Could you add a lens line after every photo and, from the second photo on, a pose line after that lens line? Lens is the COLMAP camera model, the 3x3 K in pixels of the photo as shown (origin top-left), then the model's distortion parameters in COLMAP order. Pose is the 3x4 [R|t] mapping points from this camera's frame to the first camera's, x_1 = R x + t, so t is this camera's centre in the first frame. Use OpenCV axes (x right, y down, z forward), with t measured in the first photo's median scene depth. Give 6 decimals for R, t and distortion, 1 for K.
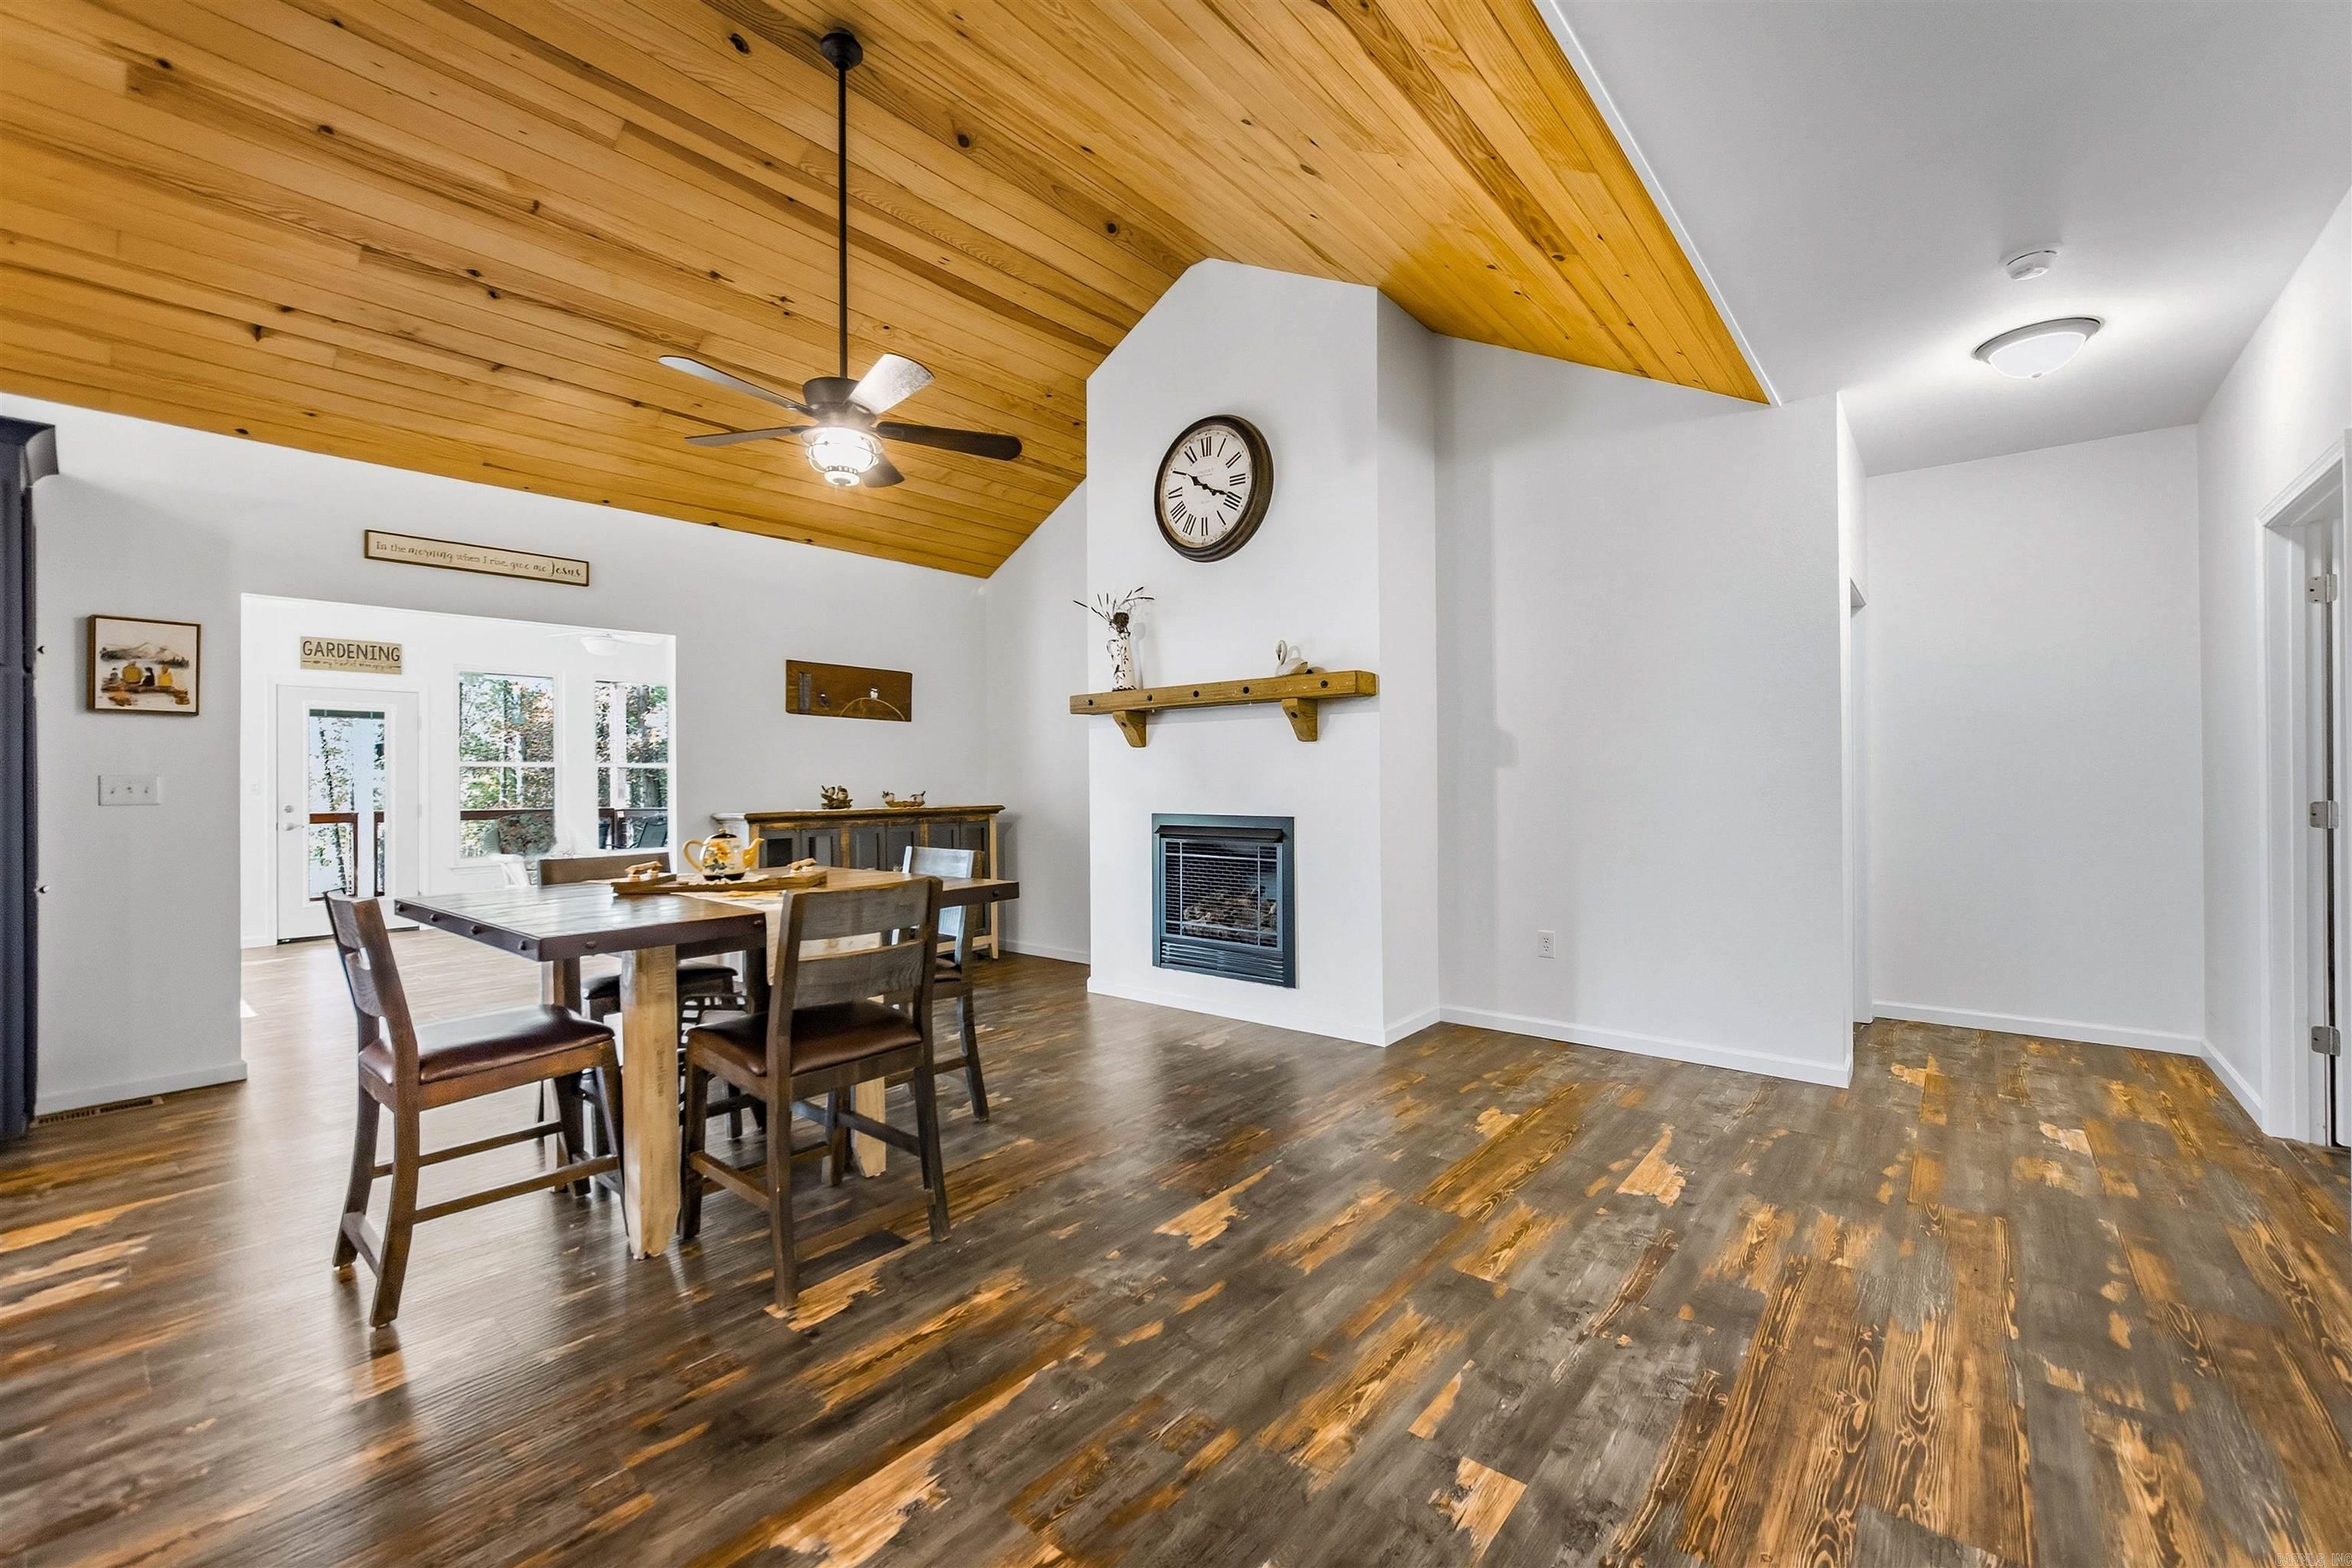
lens RADIAL K [[956.5, 0, 1217.2], [0, 956.5, 800.9], [0, 0, 1]] dist [-0.025925, 0.001083]
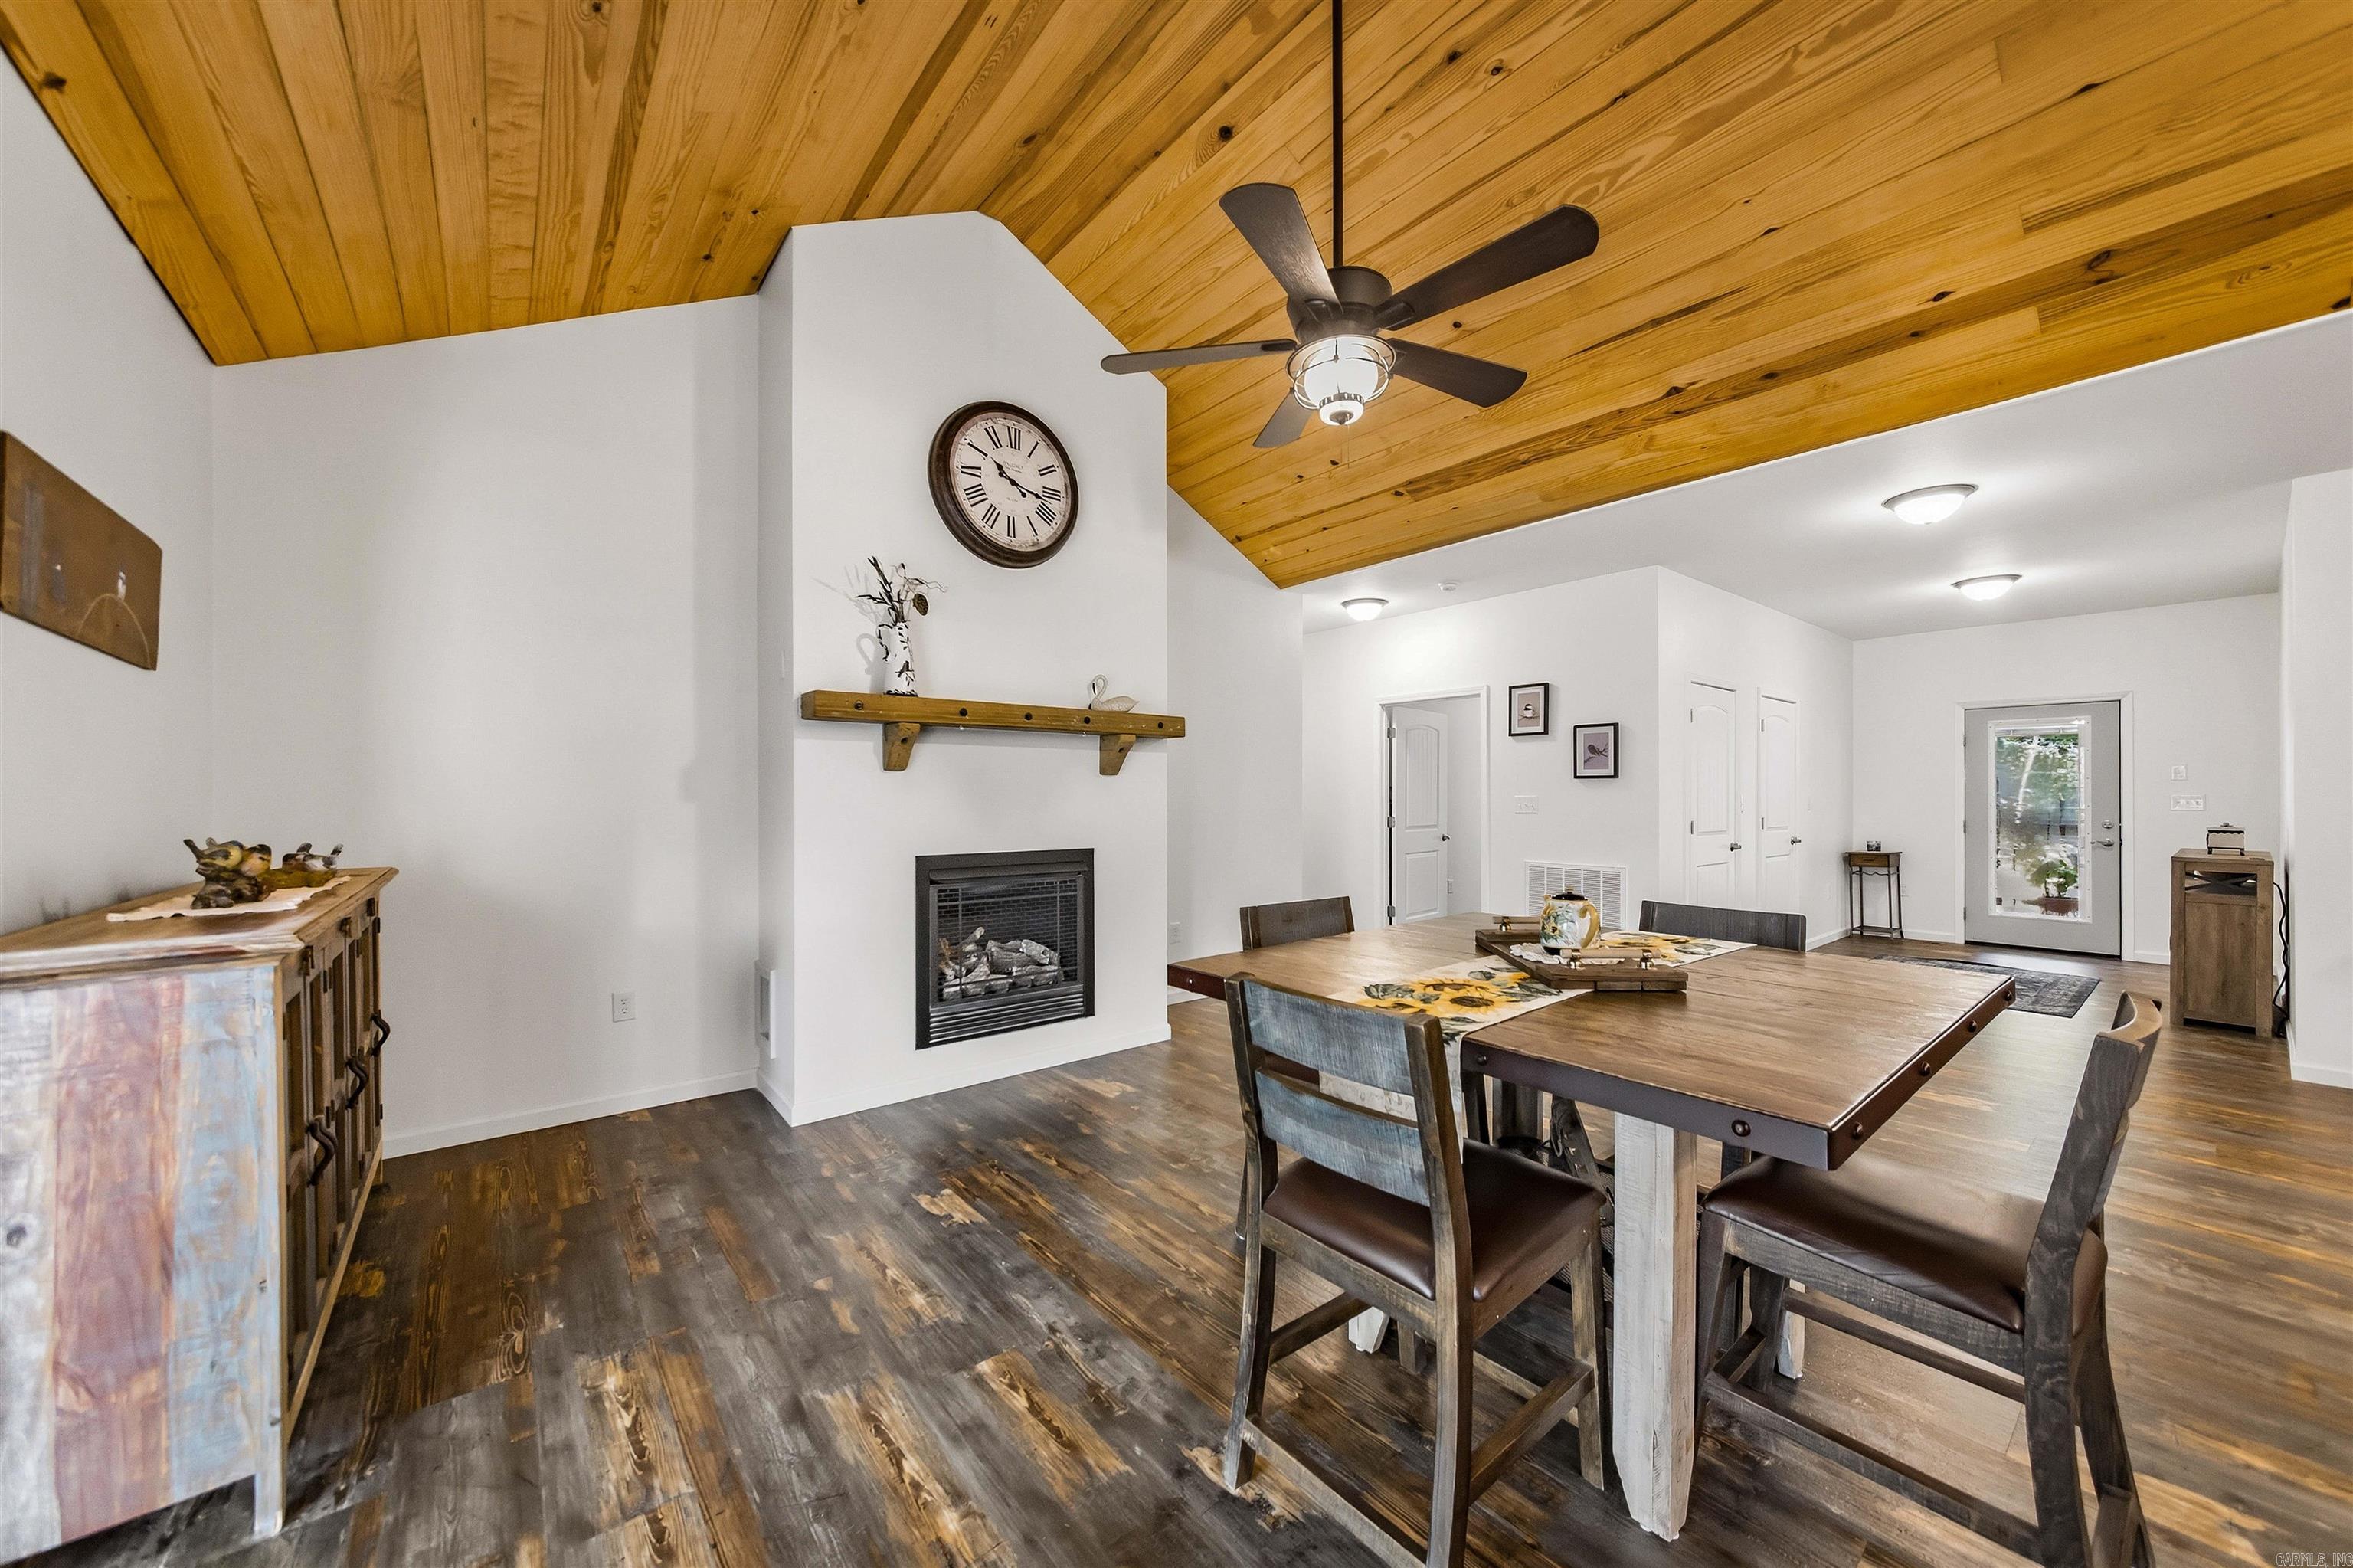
lens RADIAL K [[863.5, 0, 1194.2], [0, 863.5, 788.6], [0, 0, 1]] dist [-0.000411, 0.000078]
pose [[0.206501, 0.014501, 0.978339, -0.766443], [0.021812, 0.999573, -0.019420, -0.023920], [-0.978203, 0.025350, 0.206096, 0.677528]]
